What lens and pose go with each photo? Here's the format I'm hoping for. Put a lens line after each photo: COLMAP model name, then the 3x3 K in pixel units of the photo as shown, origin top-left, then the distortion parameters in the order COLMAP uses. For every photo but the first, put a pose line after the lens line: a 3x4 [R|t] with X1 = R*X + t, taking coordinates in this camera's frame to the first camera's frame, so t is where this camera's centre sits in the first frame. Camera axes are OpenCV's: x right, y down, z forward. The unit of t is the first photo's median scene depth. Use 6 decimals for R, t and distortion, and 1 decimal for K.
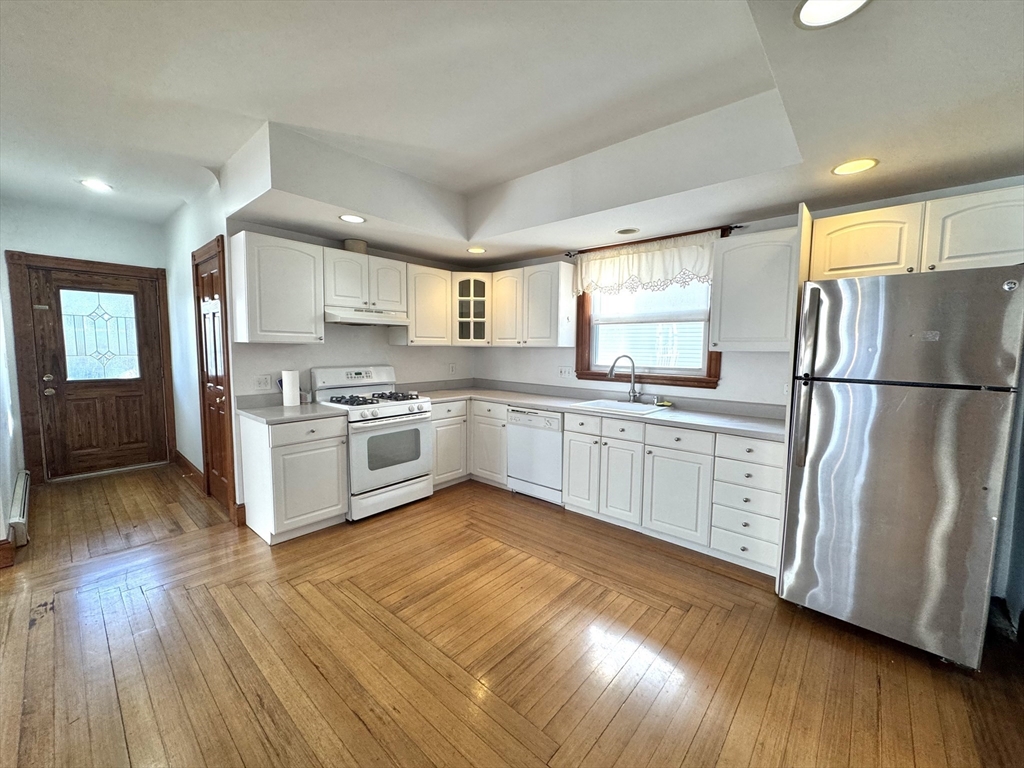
lens RADIAL K [[406.9, 0, 511.7], [0, 406.9, 382.5], [0, 0, 1]] dist [-0.003109, -0.000300]
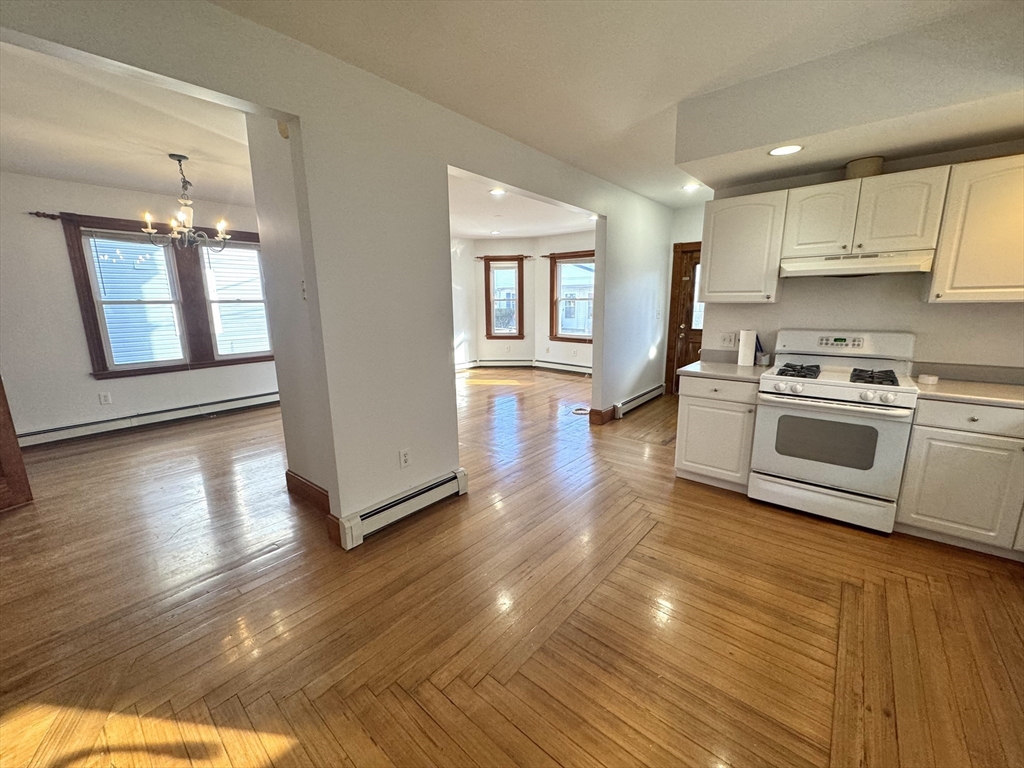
lens RADIAL K [[406.9, 0, 511.7], [0, 406.9, 382.5], [0, 0, 1]] dist [-0.003109, -0.000300]
pose [[0.016257, 0.184548, -0.982689, 0.448981], [-0.075712, 0.980224, 0.182833, -0.041778], [0.996997, 0.071429, 0.029908, 0.404832]]
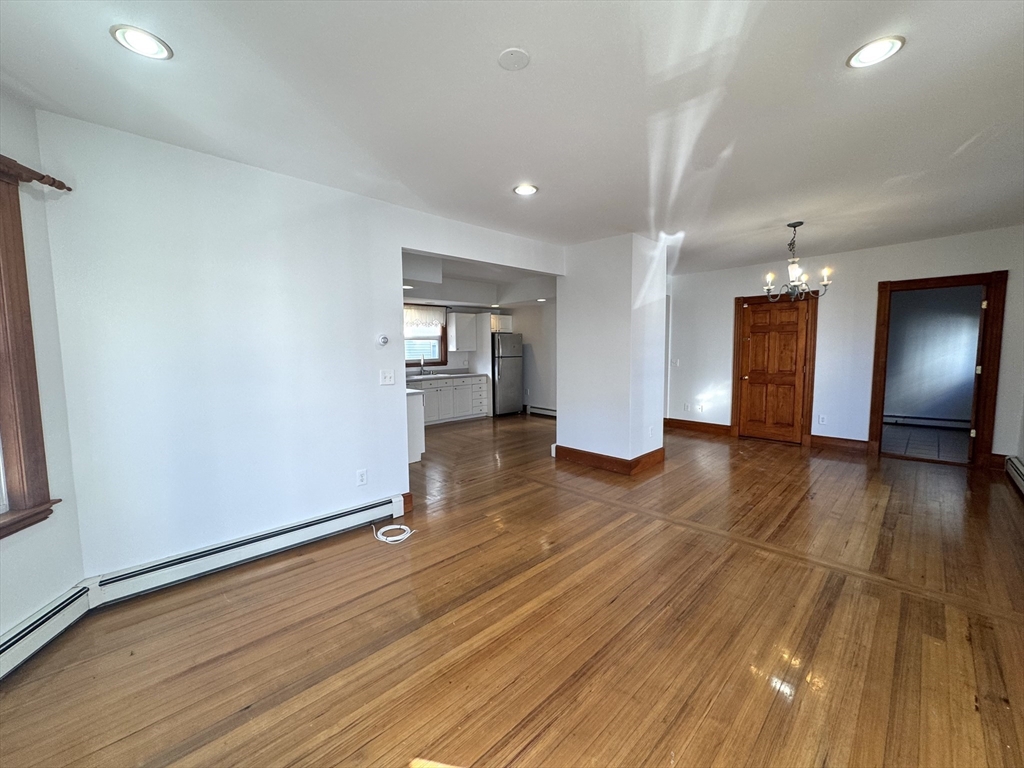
lens RADIAL K [[406.9, 0, 511.7], [0, 406.9, 382.5], [0, 0, 1]] dist [-0.003109, -0.000300]
pose [[0.075356, -0.097931, 0.992336, -2.076348], [0.098752, 0.991006, 0.090301, -0.070976], [-0.992255, 0.091191, 0.084349, 0.343273]]
